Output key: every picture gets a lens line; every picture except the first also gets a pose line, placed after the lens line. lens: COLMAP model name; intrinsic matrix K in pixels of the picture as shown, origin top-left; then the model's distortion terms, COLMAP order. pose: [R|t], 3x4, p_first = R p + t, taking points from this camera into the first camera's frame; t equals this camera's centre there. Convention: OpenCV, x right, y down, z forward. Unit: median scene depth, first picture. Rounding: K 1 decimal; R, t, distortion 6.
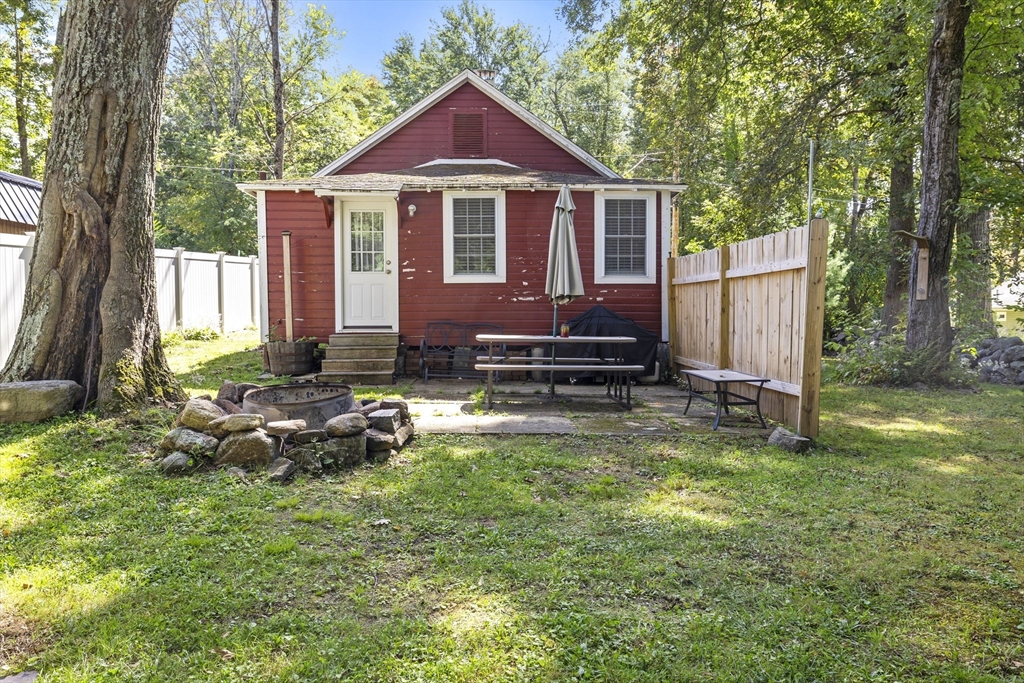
lens RADIAL K [[781.4, 0, 513.9], [0, 781.4, 341.5], [0, 0, 1]] dist [-0.005063, 0.007879]
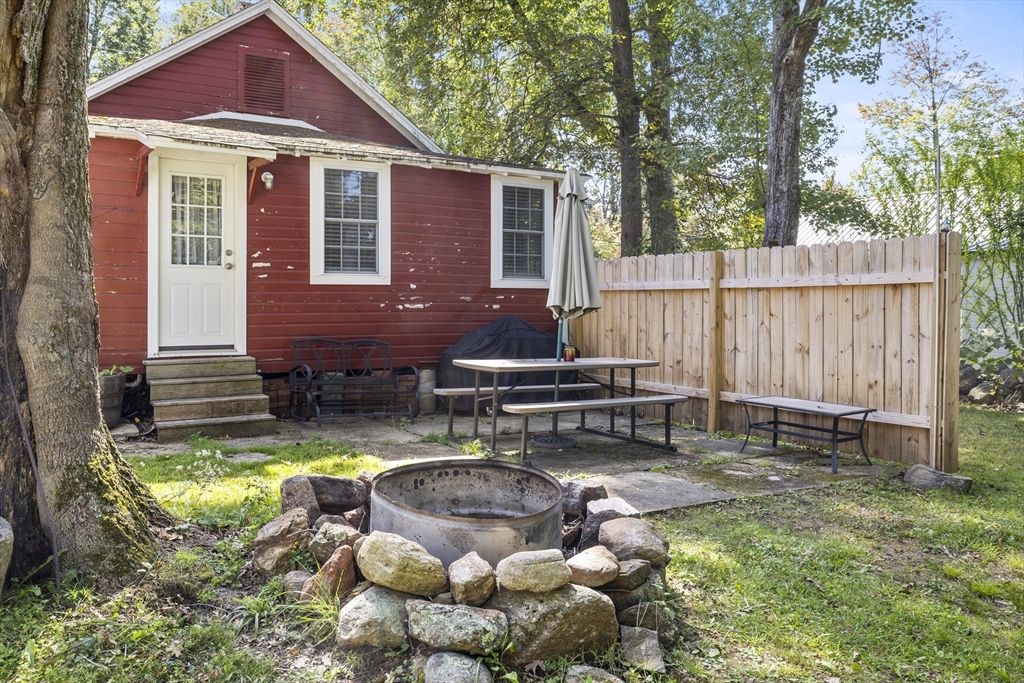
lens RADIAL K [[821.0, 0, 501.0], [0, 821.0, 300.2], [0, 0, 1]] dist [0.005609, 0.000614]
pose [[0.864299, 0.006739, 0.502934, -0.321730], [0.014867, 0.999131, -0.038937, -0.028162], [-0.502759, 0.041131, 0.863447, 0.262201]]
